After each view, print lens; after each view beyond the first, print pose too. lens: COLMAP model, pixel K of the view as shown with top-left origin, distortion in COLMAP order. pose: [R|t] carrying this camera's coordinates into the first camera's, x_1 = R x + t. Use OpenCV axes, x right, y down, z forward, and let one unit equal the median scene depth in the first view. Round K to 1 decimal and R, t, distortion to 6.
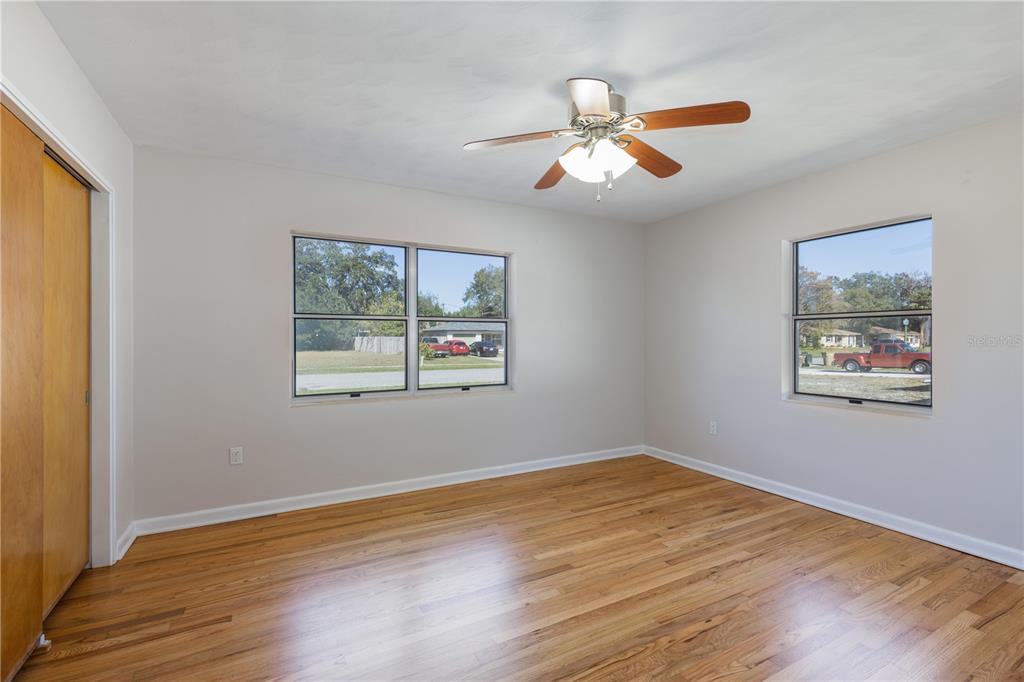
lens RADIAL K [[448.2, 0, 512.0], [0, 448.2, 341.0], [0, 0, 1]] dist [0.002903, -0.000141]
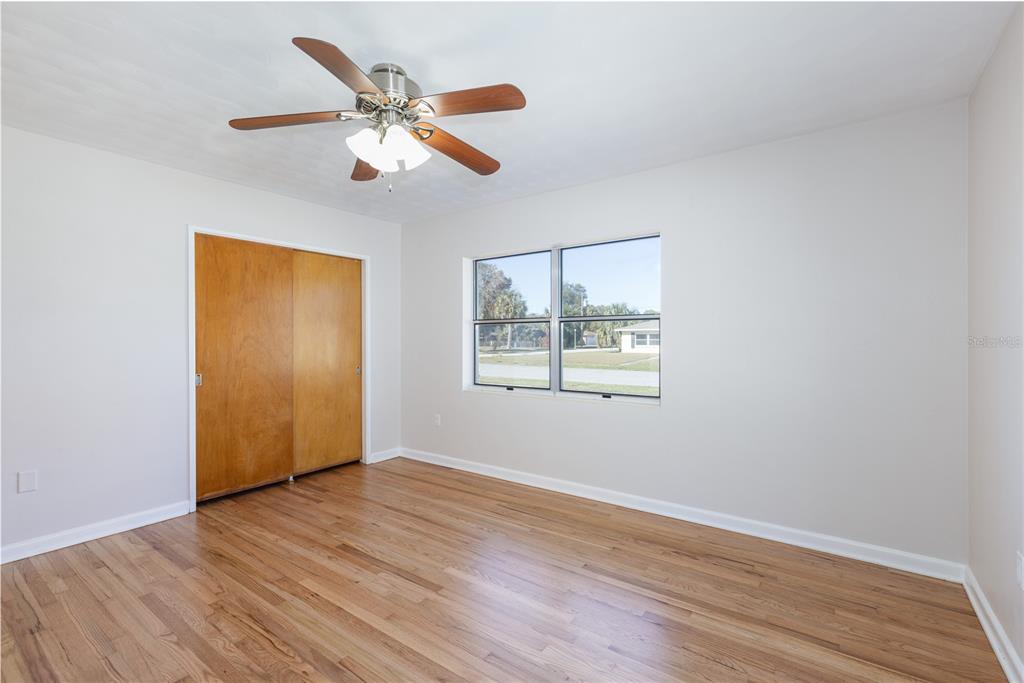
lens RADIAL K [[461.2, 0, 510.3], [0, 461.2, 341.4], [0, 0, 1]] dist [0.004838, -0.000035]
pose [[0.438669, 0.006995, -0.898621, 0.817975], [-0.005118, 0.999973, 0.005286, -0.000682], [0.898634, 0.002281, 0.438693, 0.577402]]
